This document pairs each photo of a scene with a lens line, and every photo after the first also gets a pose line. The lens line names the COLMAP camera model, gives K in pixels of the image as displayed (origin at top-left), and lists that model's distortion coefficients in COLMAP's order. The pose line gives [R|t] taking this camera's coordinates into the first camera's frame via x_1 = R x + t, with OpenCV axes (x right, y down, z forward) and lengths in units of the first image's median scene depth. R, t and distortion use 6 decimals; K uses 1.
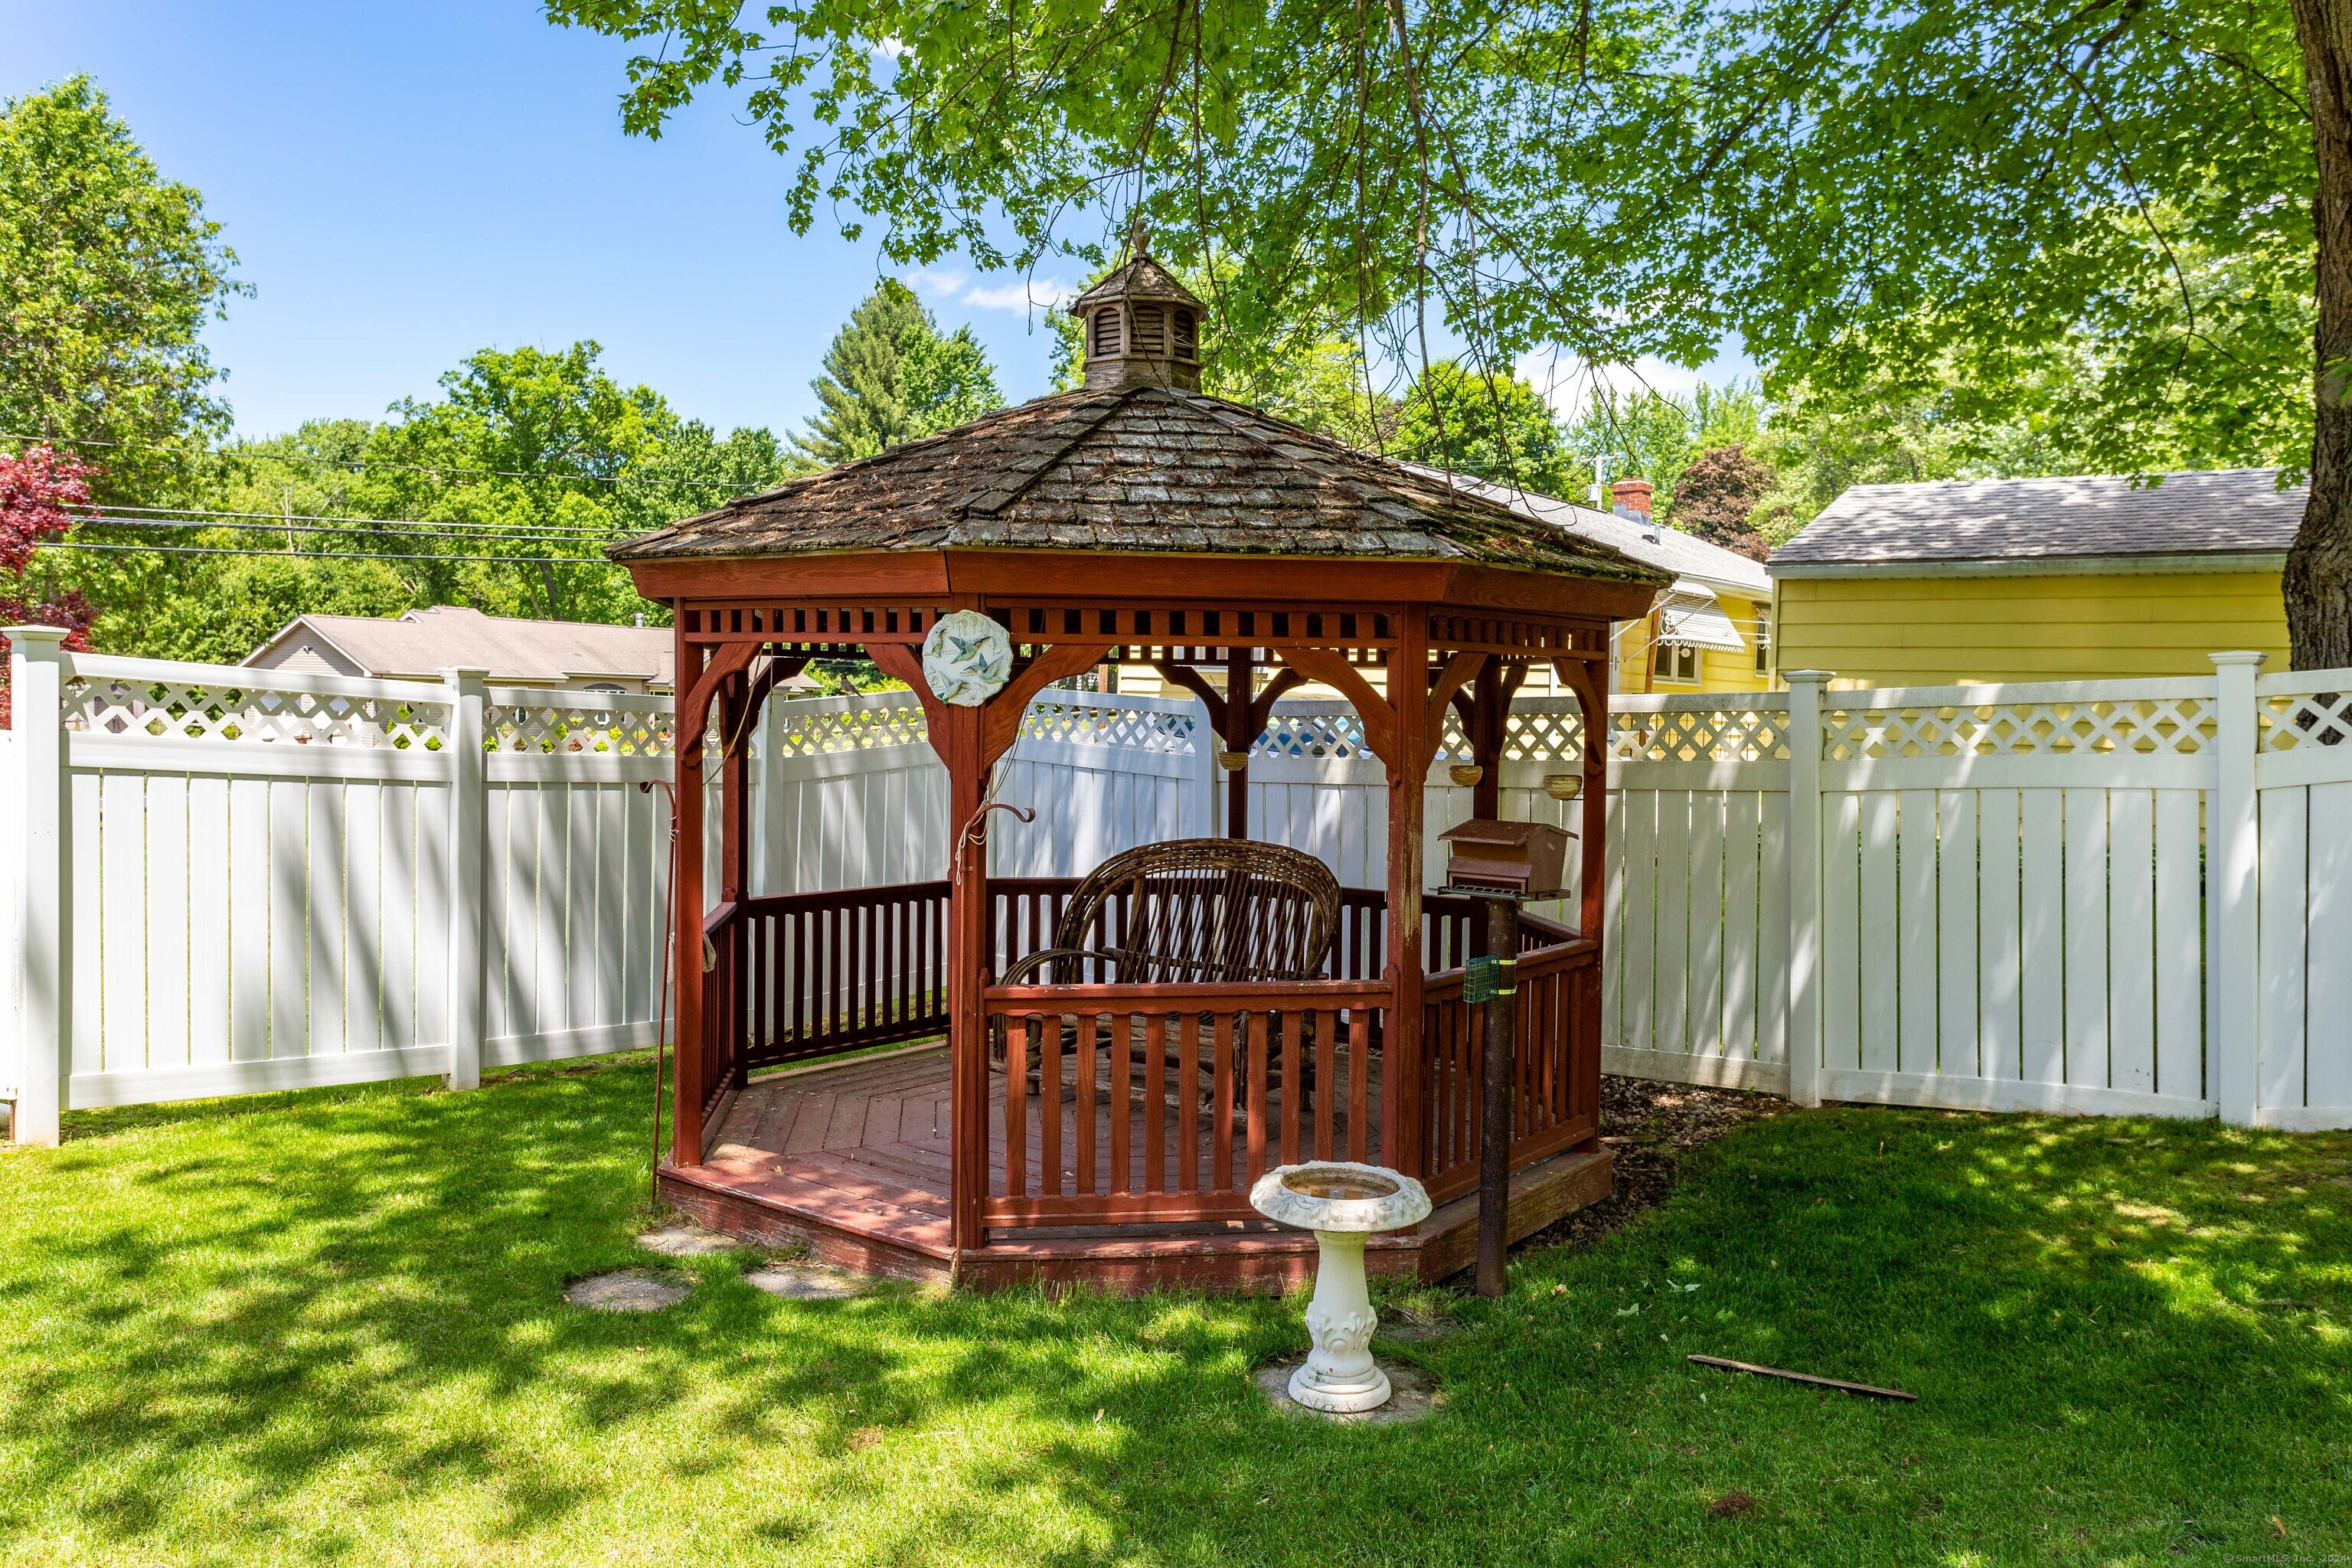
lens RADIAL K [[1855.1, 0, 1160.2], [0, 1855.1, 776.4], [0, 0, 1]] dist [0.022988, -0.016285]
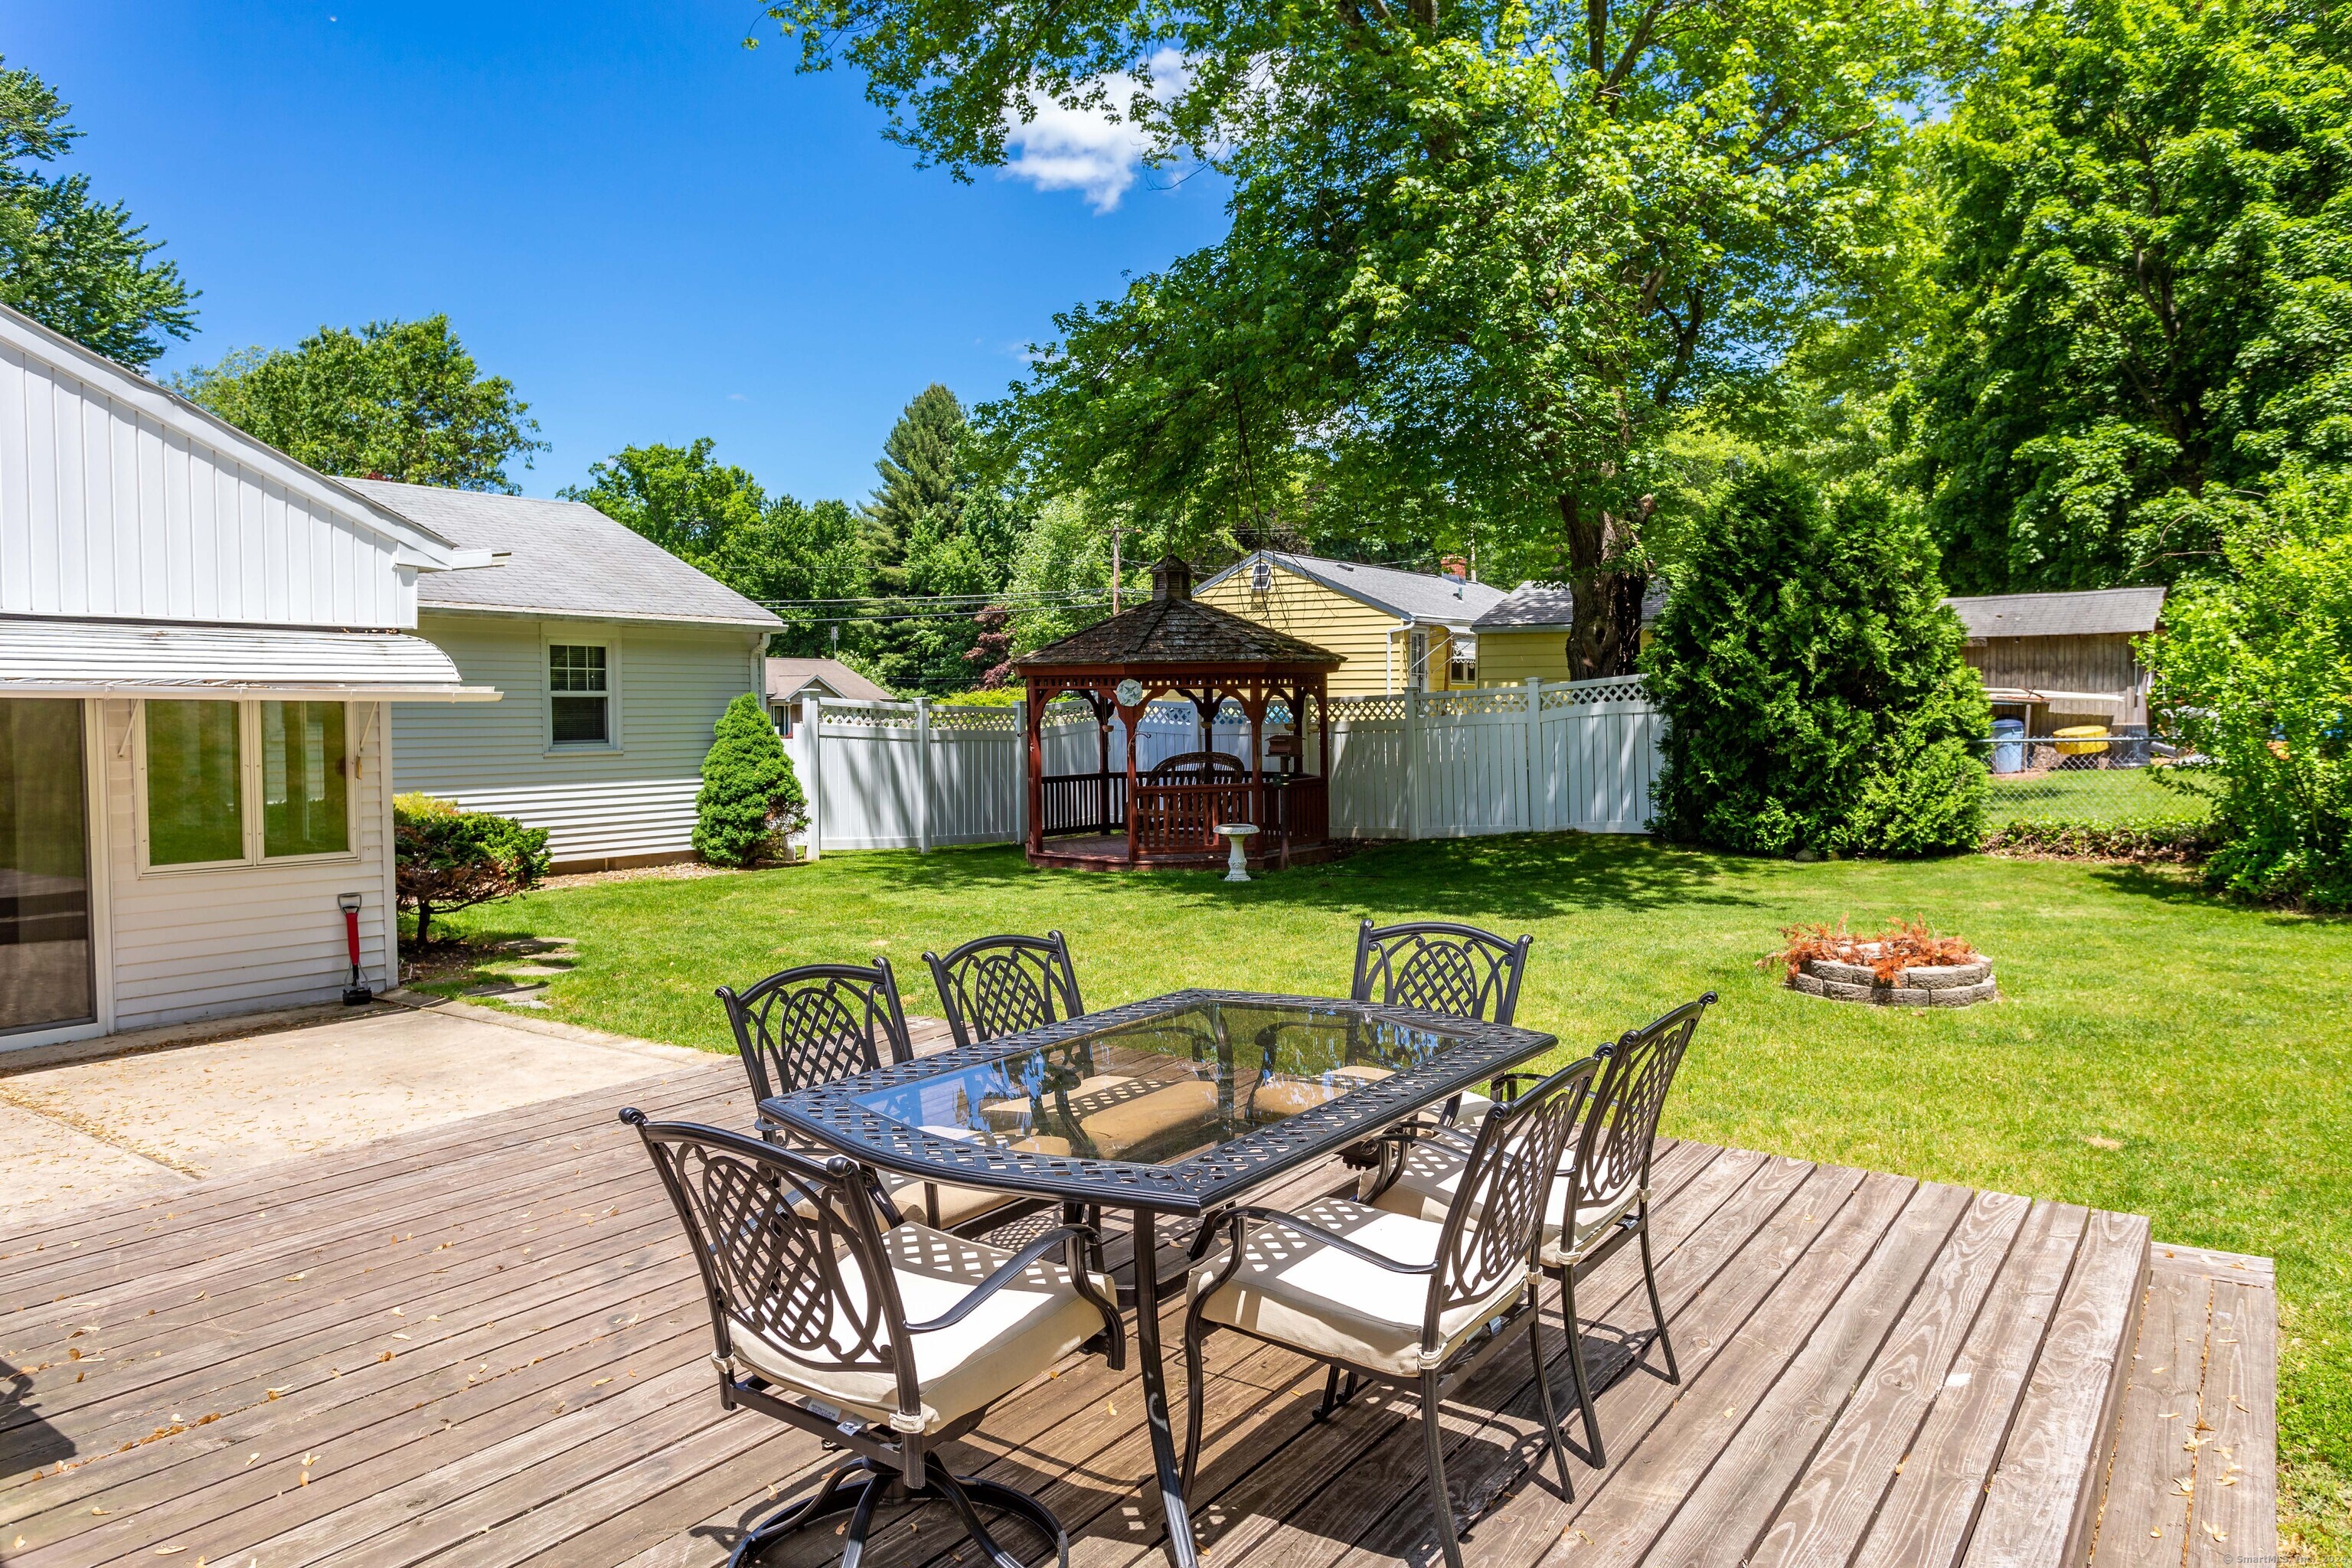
lens RADIAL K [[1557.5, 0, 1176.0], [0, 1557.5, 784.0], [0, 0, 1]] dist [0.002217, 0.000432]
pose [[0.999442, -0.028300, 0.017752, -0.003991], [0.028081, 0.999528, 0.012476, 0.004083], [-0.018097, -0.011970, 0.999765, -0.107155]]
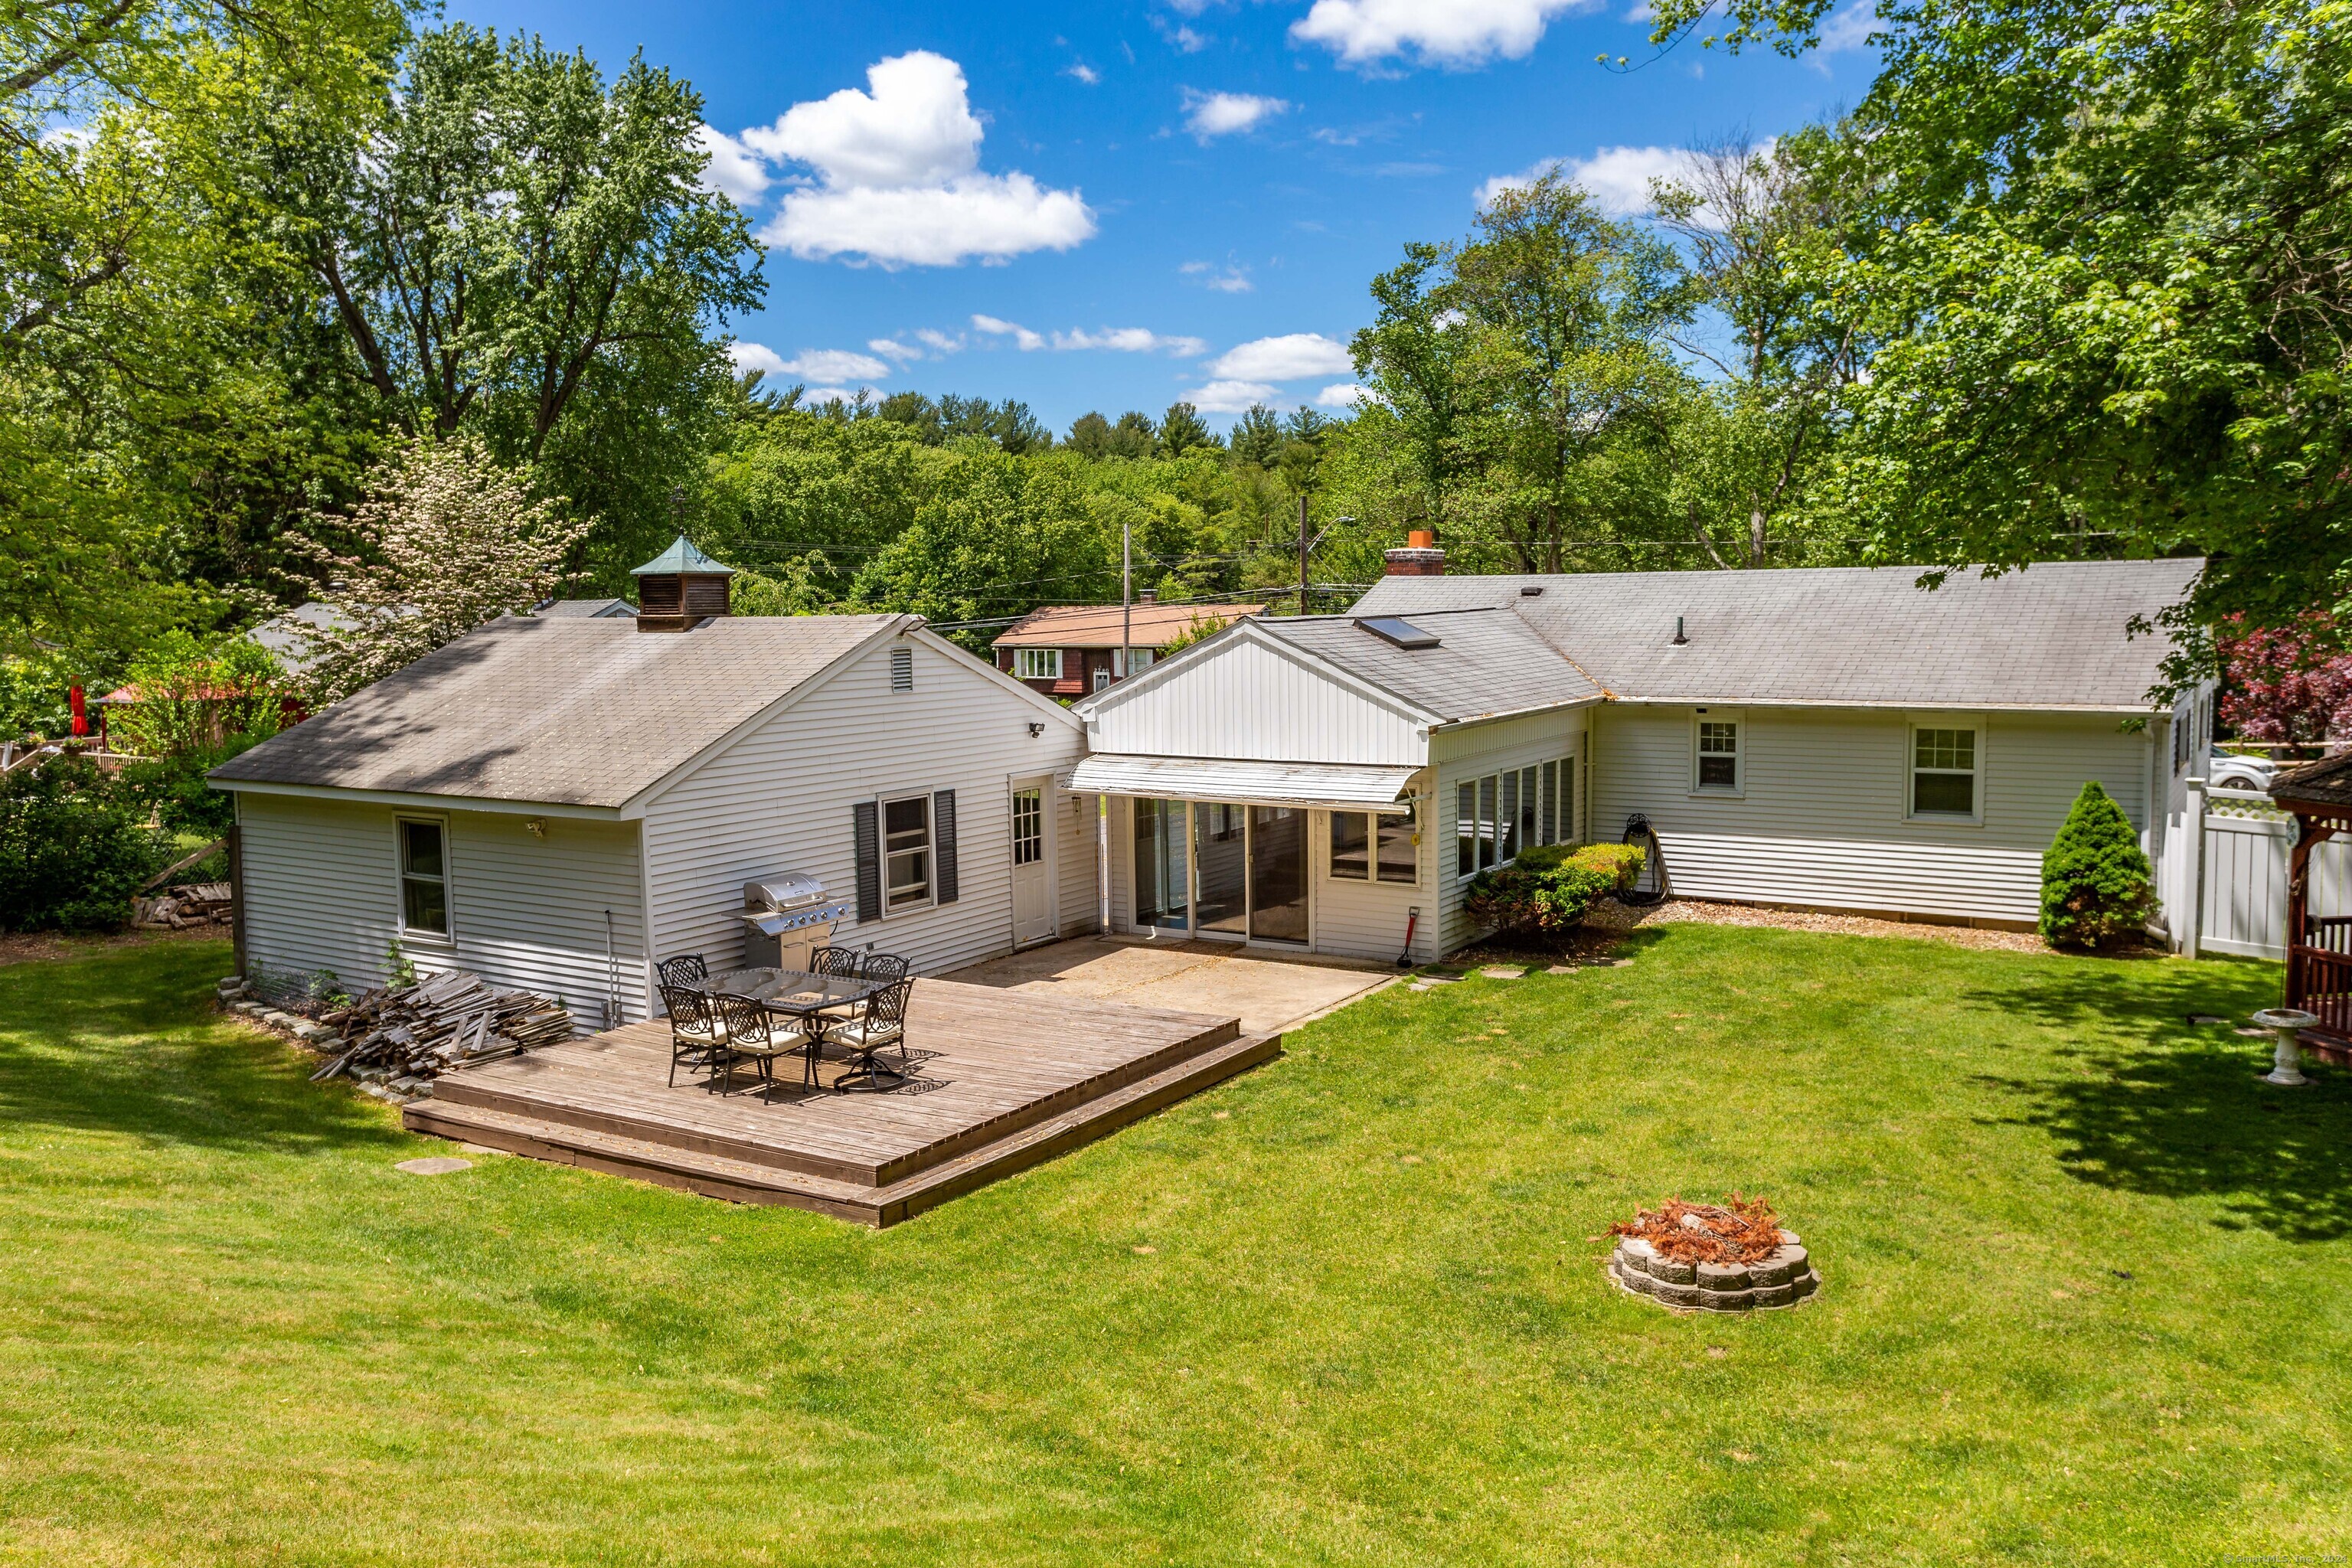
lens RADIAL K [[1855.1, 0, 1160.2], [0, 1855.1, 776.4], [0, 0, 1]] dist [0.022988, -0.016285]
pose [[0.067734, 0.075473, -0.994845, 0.148695], [-0.015993, 0.997089, 0.074554, -0.018905], [0.997575, 0.010861, 0.068744, -0.054342]]
